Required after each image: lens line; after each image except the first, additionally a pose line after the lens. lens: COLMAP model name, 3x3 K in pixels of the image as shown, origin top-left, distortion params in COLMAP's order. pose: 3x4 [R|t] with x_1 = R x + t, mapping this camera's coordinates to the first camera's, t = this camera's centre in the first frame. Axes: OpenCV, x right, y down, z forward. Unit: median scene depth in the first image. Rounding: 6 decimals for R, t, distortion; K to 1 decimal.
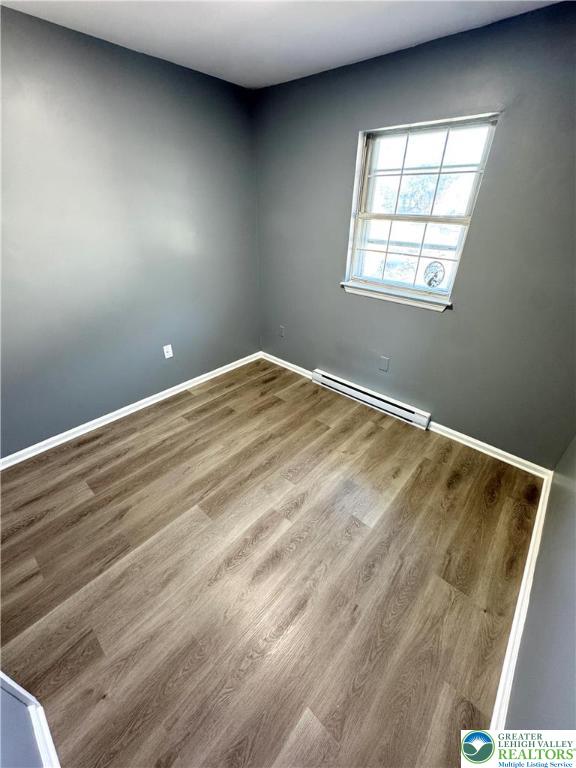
lens RADIAL K [[307.5, 0, 286.9], [0, 307.5, 389.1], [0, 0, 1]] dist [-0.005833, 0.001436]
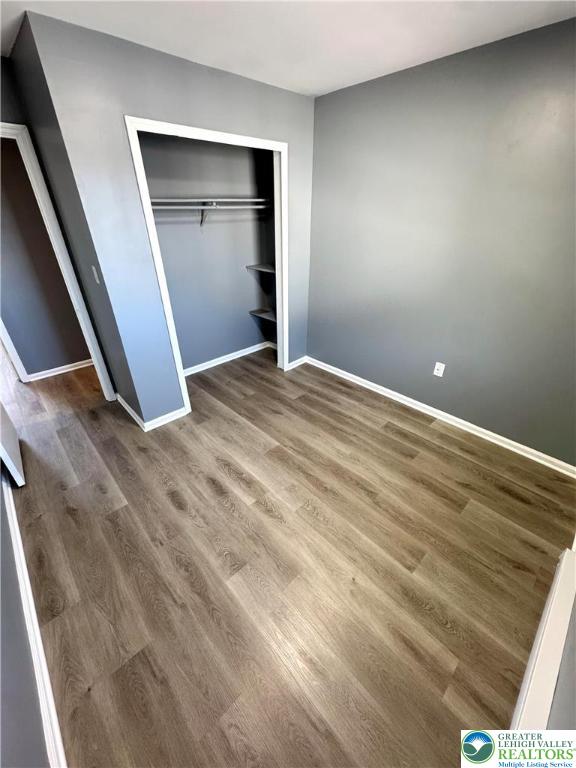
lens RADIAL K [[307.5, 0, 286.7], [0, 307.5, 384.0], [0, 0, 1]] dist [-0.005833, 0.001436]
pose [[-0.089170, 0.478390, -0.873609, 0.597713], [-0.515794, 0.728153, 0.451386, -0.338114], [0.852059, 0.490852, 0.181821, 0.580038]]
